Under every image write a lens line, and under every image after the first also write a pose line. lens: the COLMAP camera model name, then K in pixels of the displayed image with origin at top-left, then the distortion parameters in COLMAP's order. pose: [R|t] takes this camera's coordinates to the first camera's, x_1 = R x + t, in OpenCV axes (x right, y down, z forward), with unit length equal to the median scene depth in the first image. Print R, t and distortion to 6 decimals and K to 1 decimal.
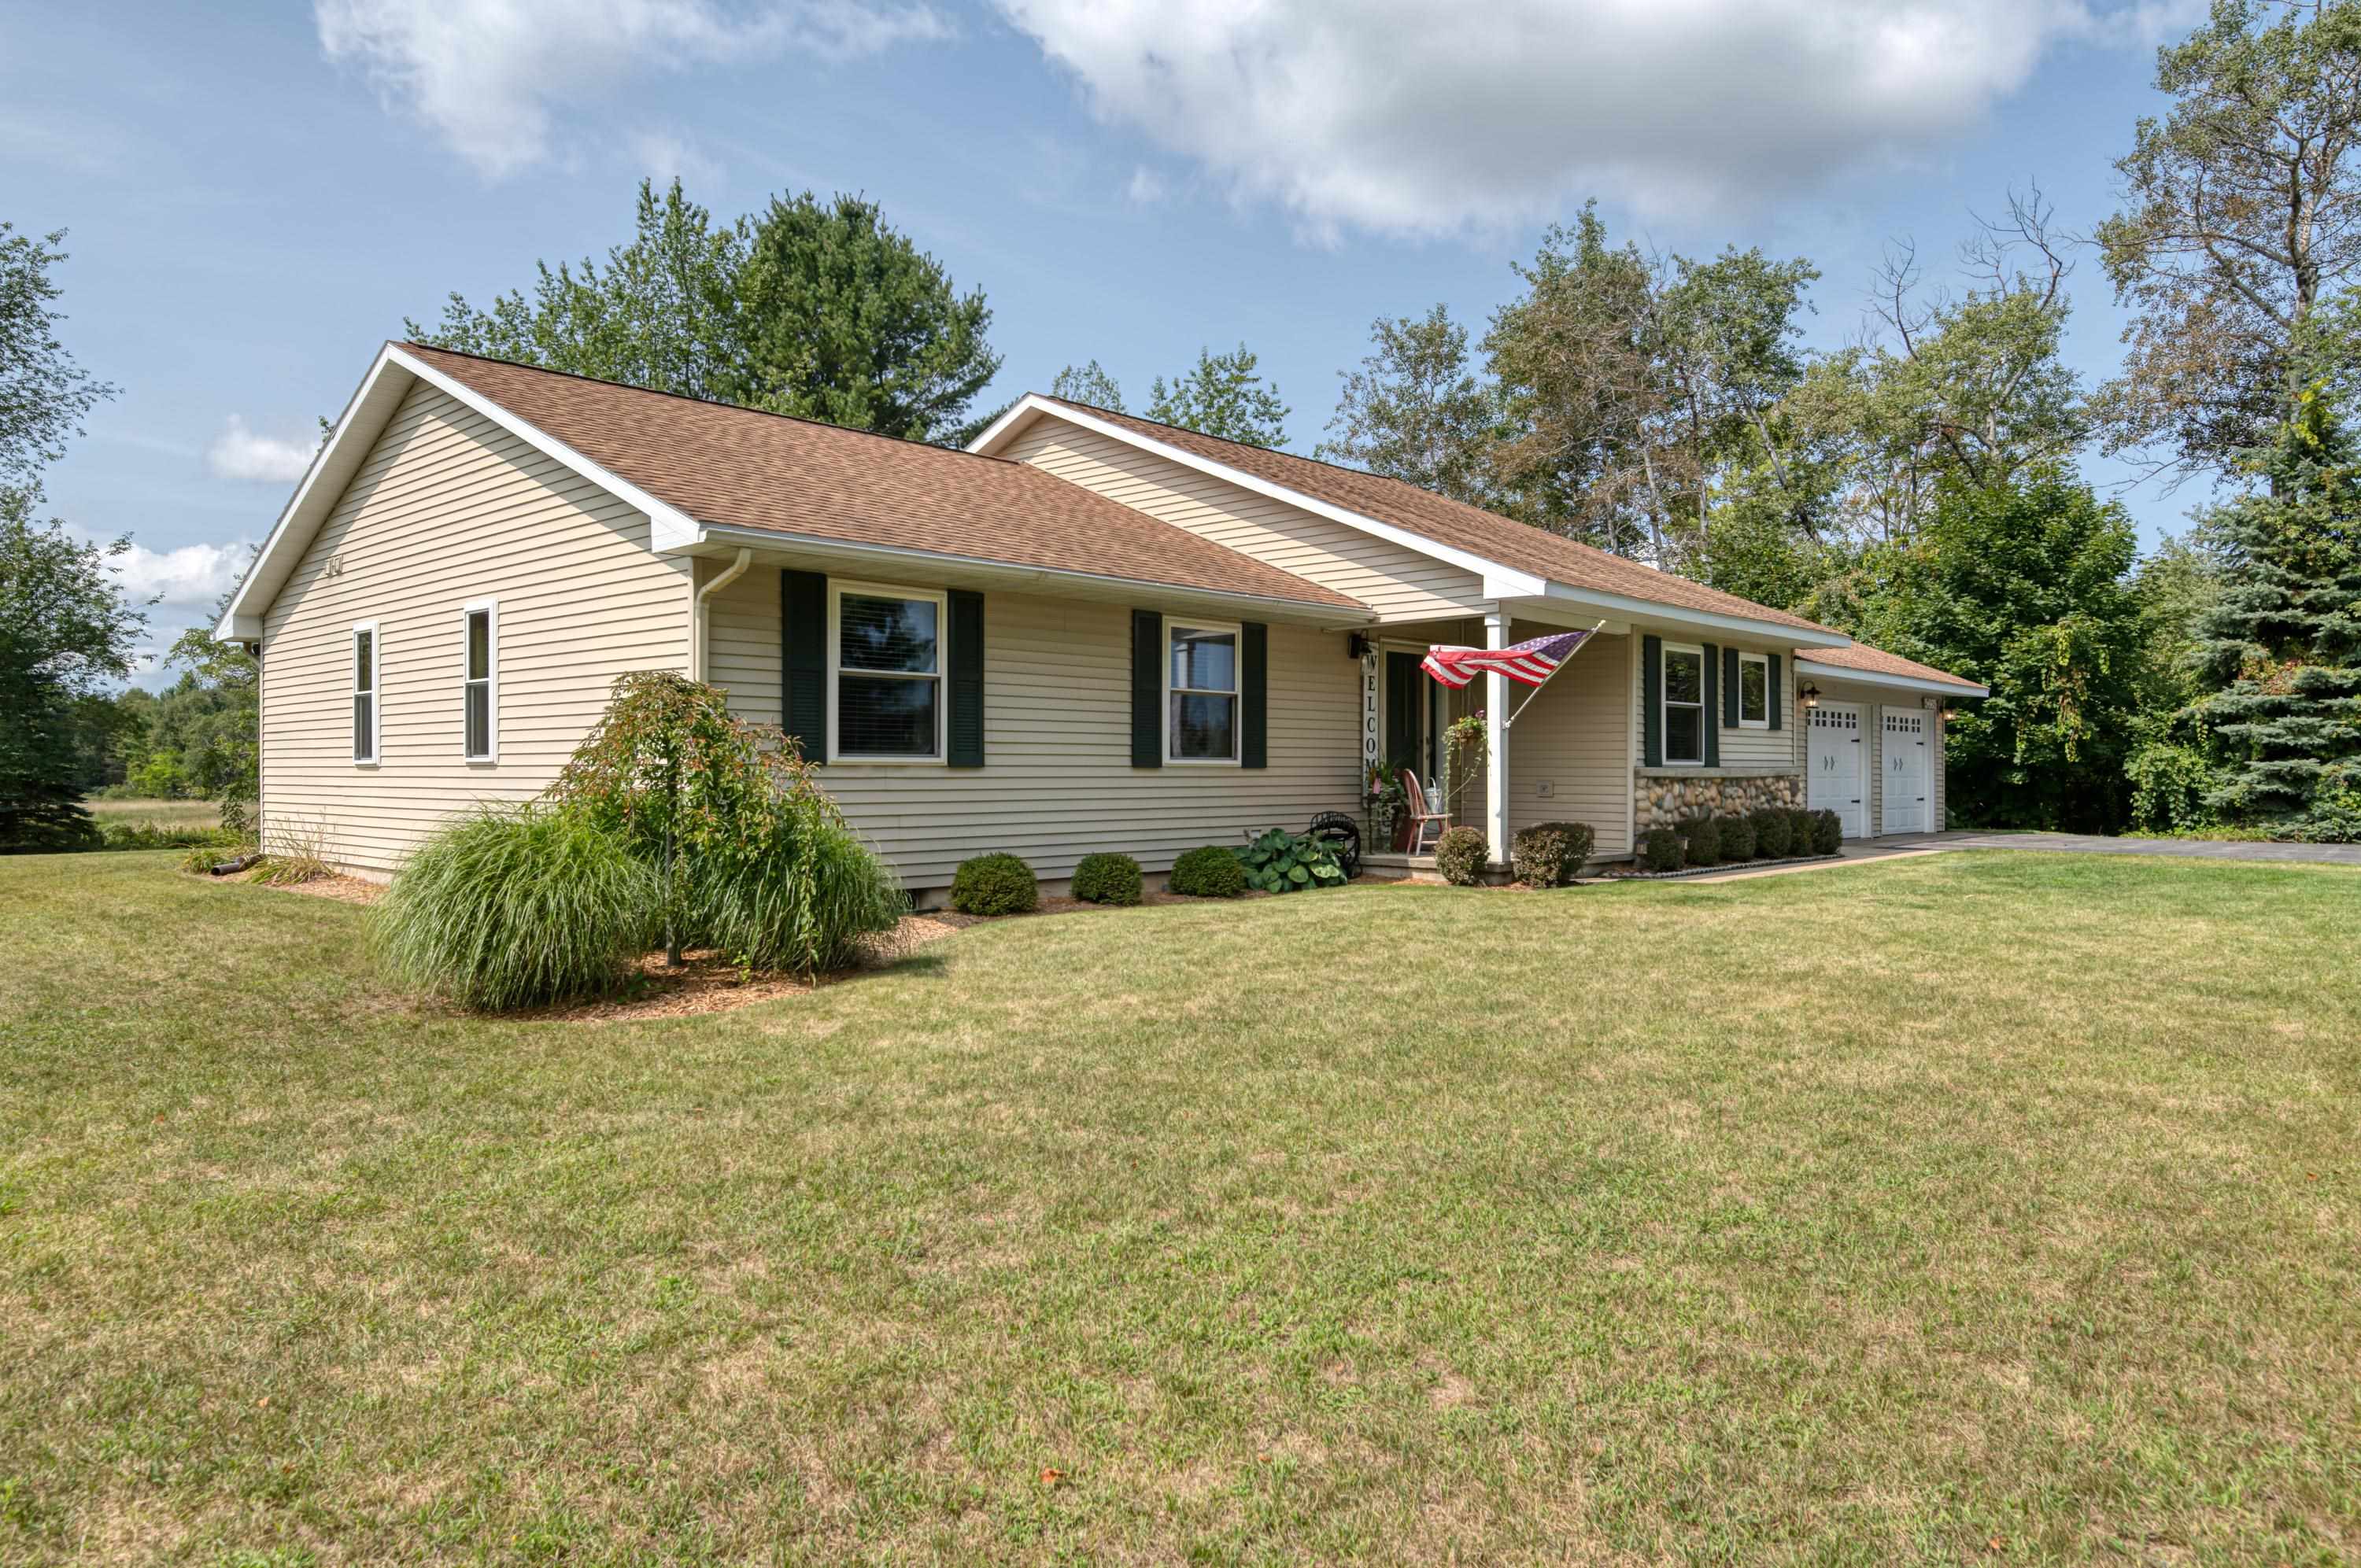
lens RADIAL K [[1482.6, 0, 1180.7], [0, 1482.6, 783.6], [0, 0, 1]] dist [0.029762, 0.000180]
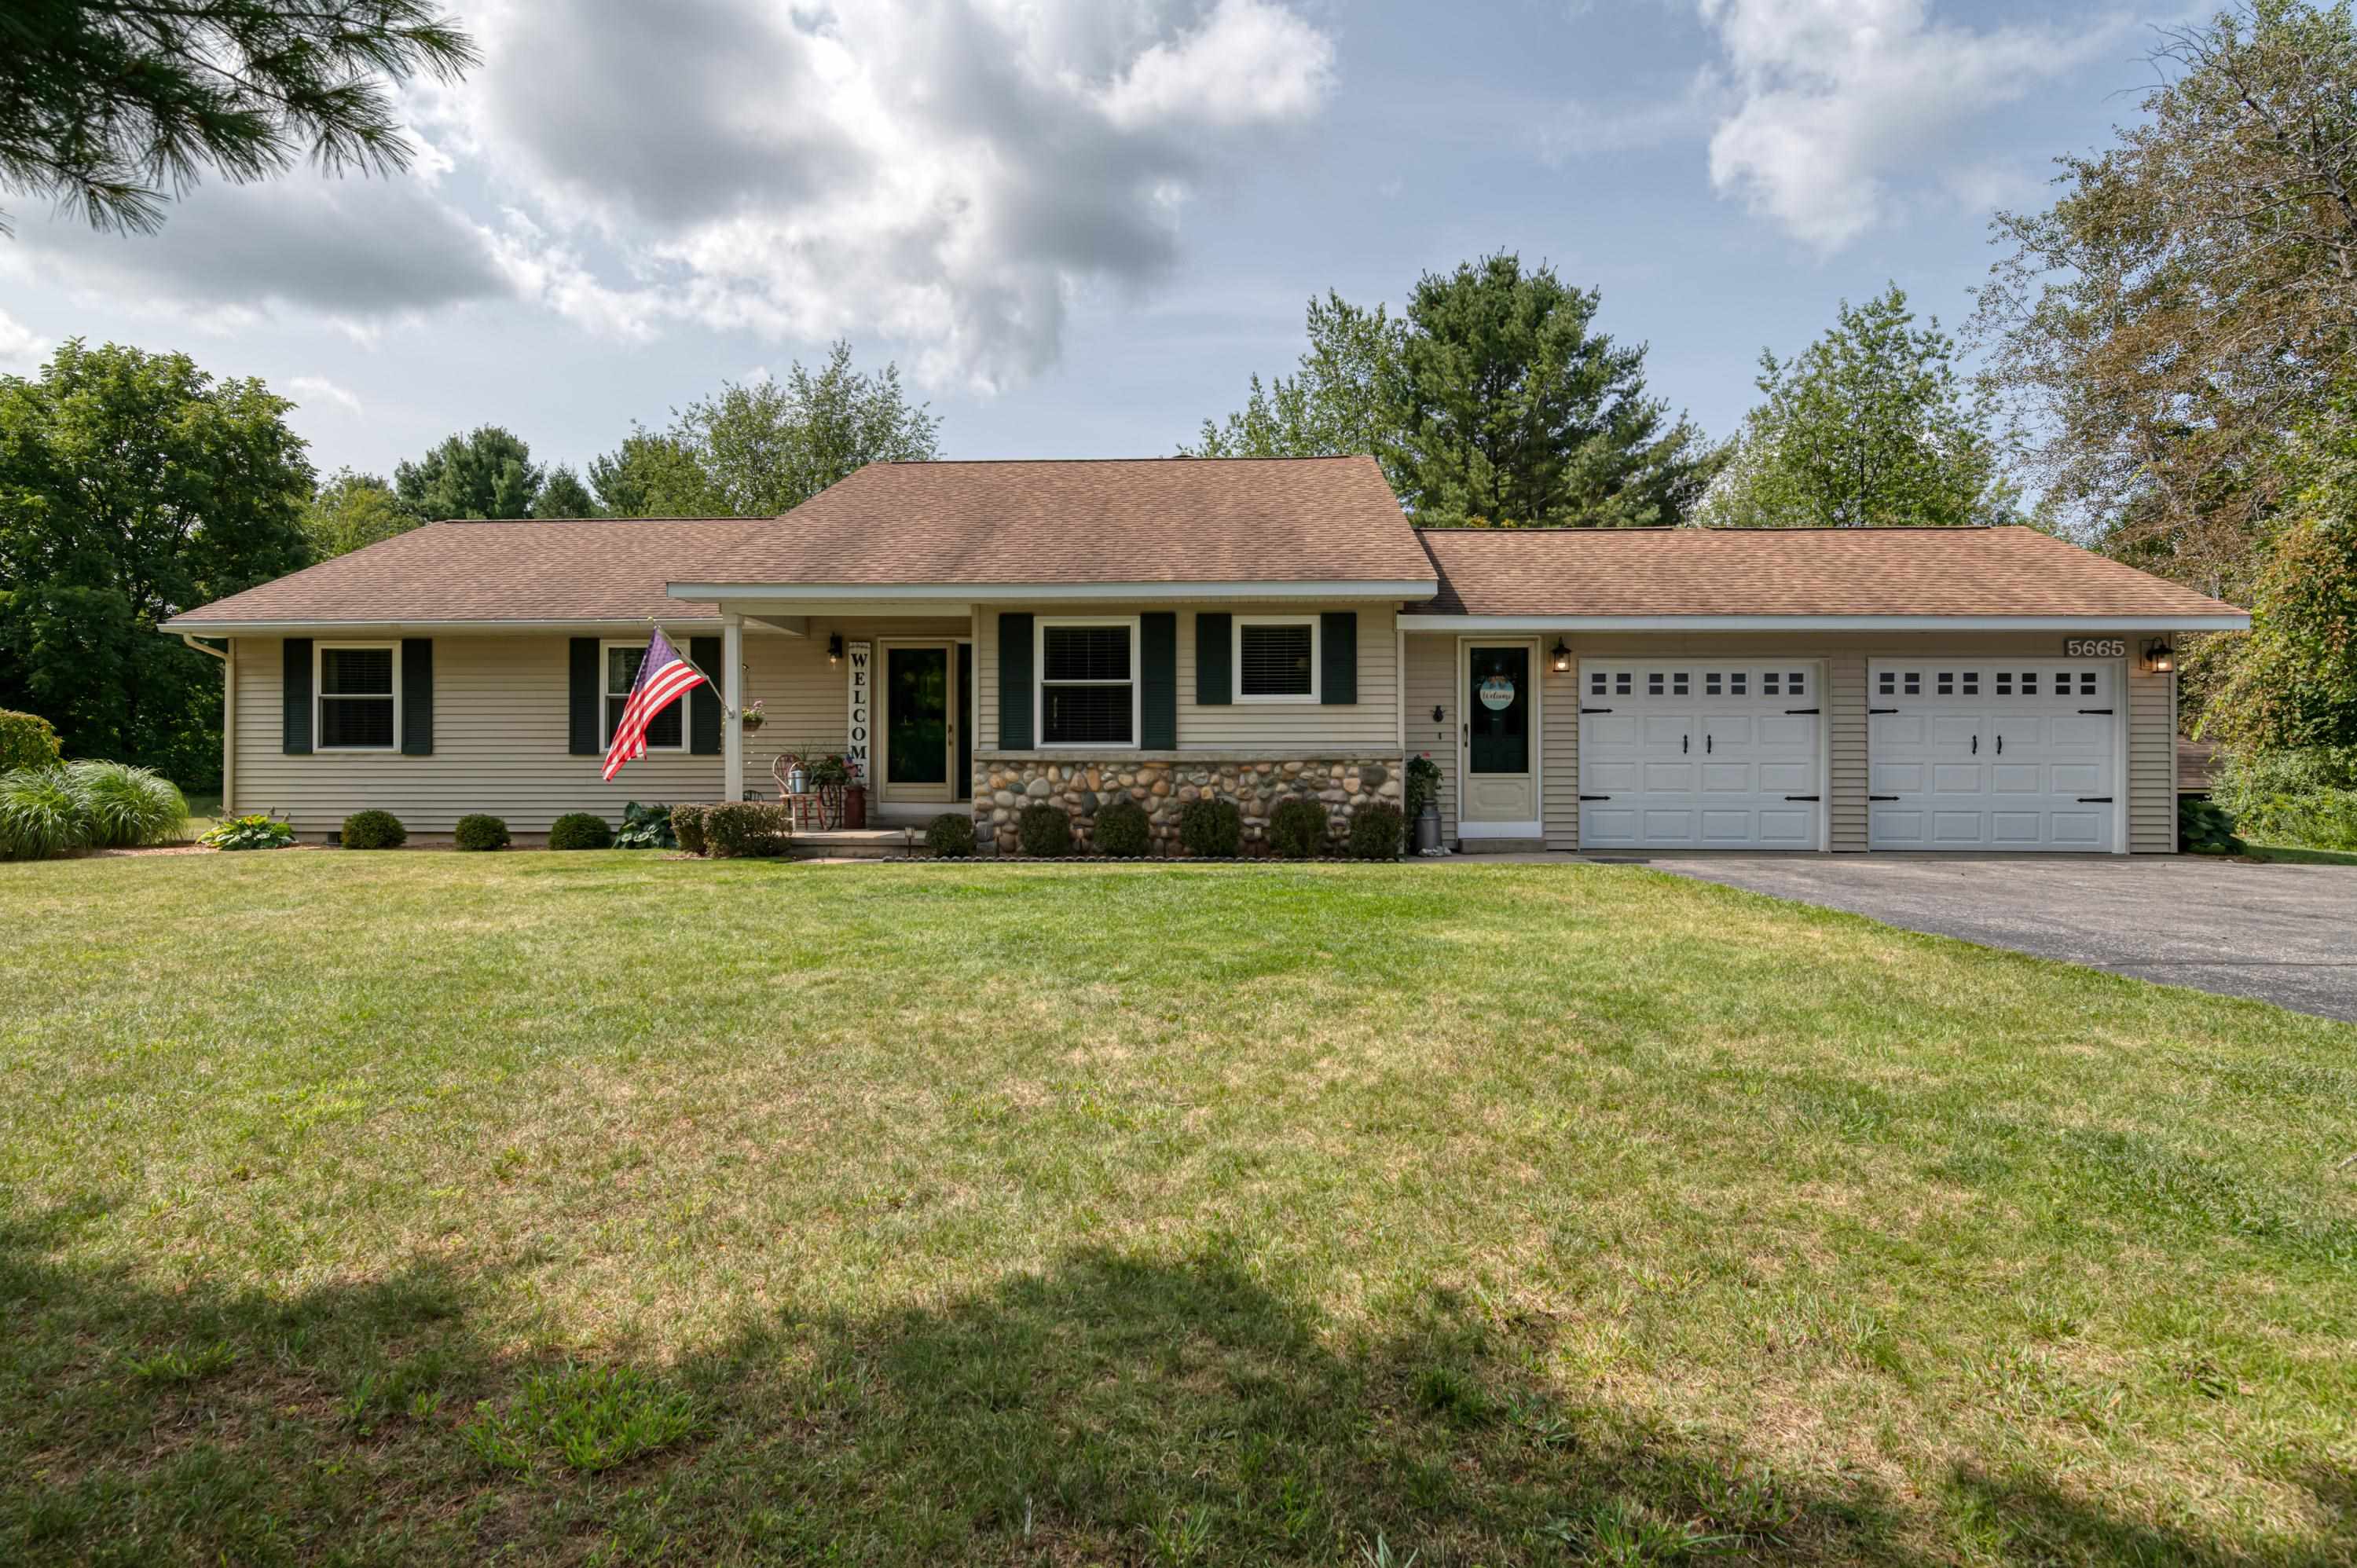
lens RADIAL K [[1242.6, 0, 1179.7], [0, 1242.6, 769.2], [0, 0, 1]] dist [-0.001163, -0.000631]
pose [[0.670165, 0.003240, -0.742205, 0.974240], [-0.003654, 0.999993, 0.001065, -0.000351], [0.742203, 0.001998, 0.670172, 0.537749]]
